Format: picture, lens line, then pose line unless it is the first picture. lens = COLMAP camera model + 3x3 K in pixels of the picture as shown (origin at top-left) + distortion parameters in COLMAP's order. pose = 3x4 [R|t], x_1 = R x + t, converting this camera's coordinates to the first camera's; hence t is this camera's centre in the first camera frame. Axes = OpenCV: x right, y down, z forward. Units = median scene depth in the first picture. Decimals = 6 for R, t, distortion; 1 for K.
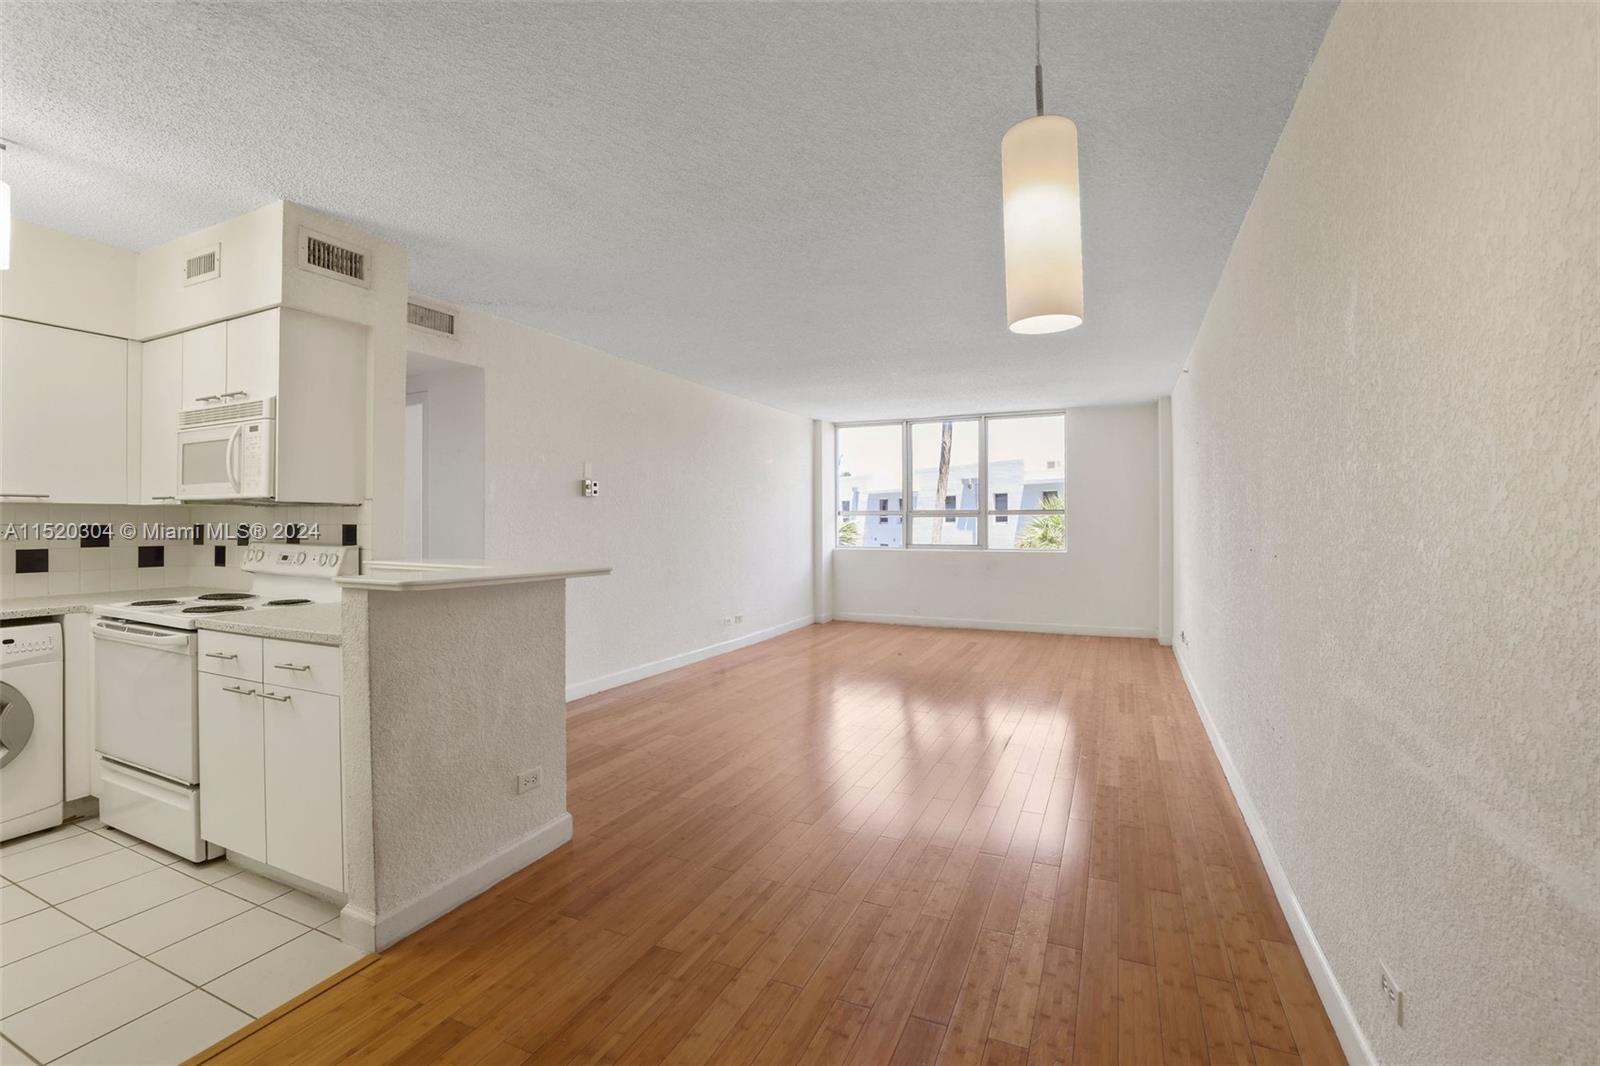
lens RADIAL K [[727.9, 0, 855.4], [0, 727.9, 517.7], [0, 0, 1]] dist [0.033744, 0.000595]
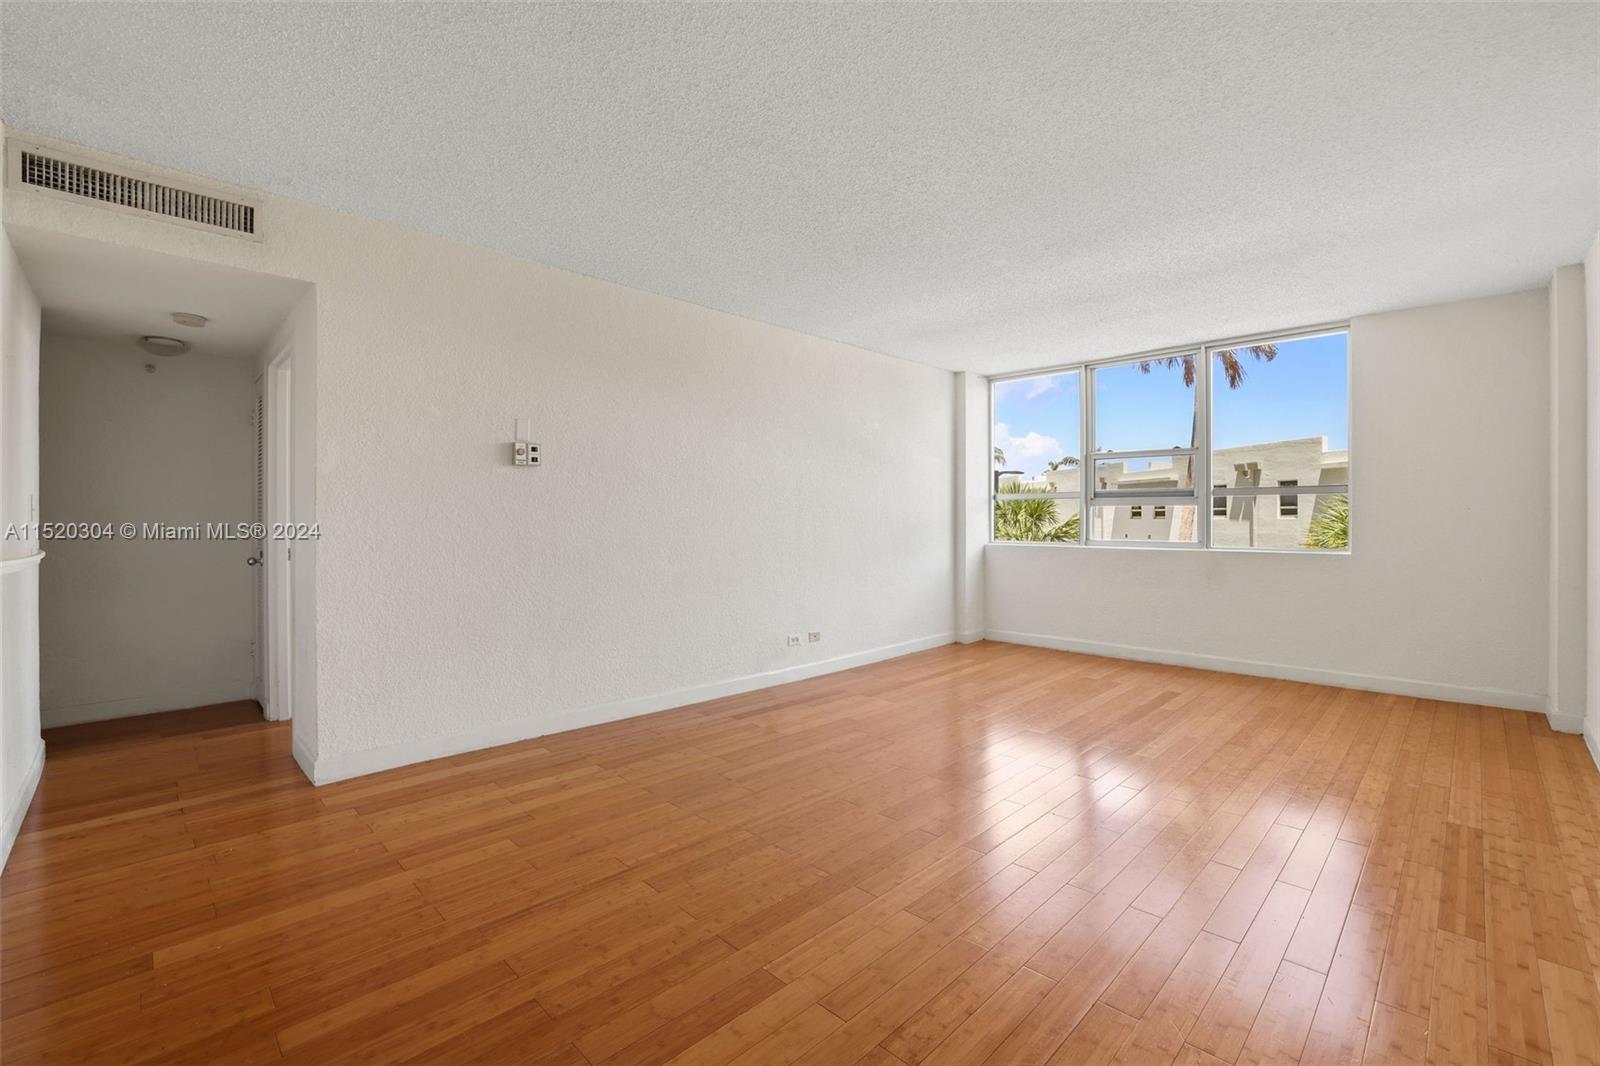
lens RADIAL K [[706.4, 0, 829.2], [0, 706.4, 531.1], [0, 0, 1]] dist [-0.017133, 0.000929]
pose [[0.920813, -0.002190, -0.389998, 0.162041], [0.009427, 0.999817, 0.016644, 0.023634], [0.389890, -0.019002, 0.920665, 0.419351]]
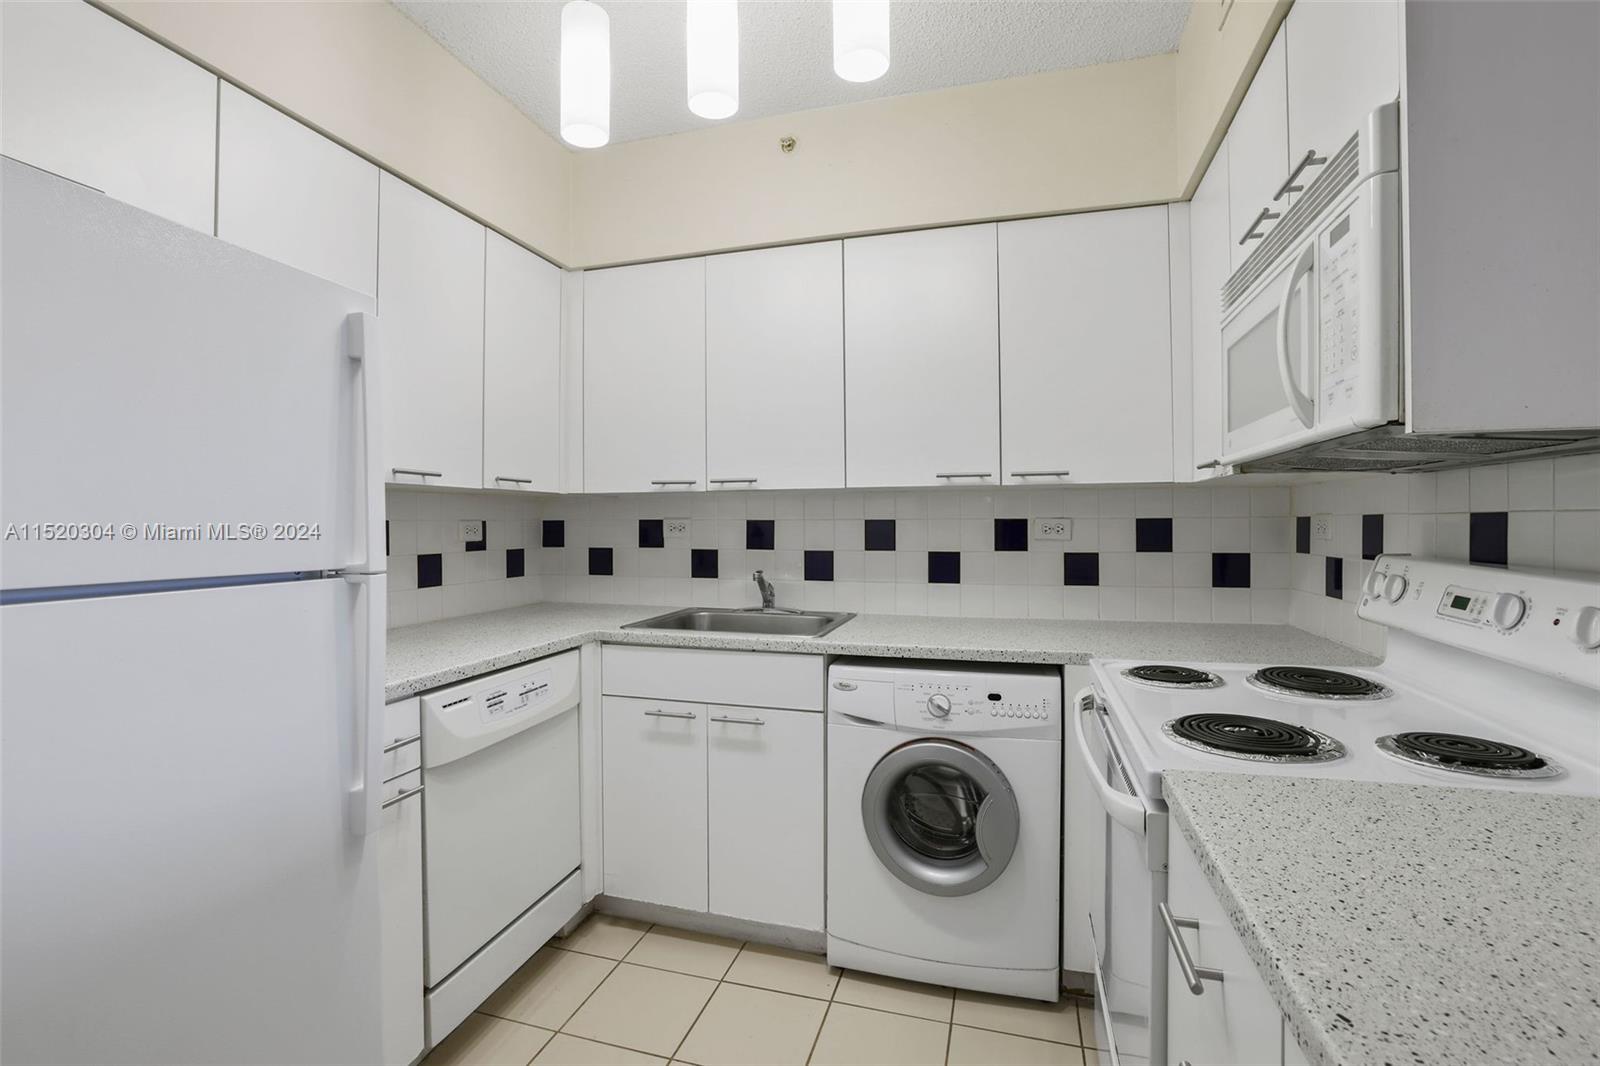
lens RADIAL K [[686.9, 0, 712.9], [0, 686.9, 519.0], [0, 0, 1]] dist [-0.008410, 0.000255]
pose [[0.042844, -0.009460, -0.999037, -0.249820], [0.011921, 0.999889, -0.008956, 0.006642], [0.999011, -0.011526, 0.042952, 0.343513]]
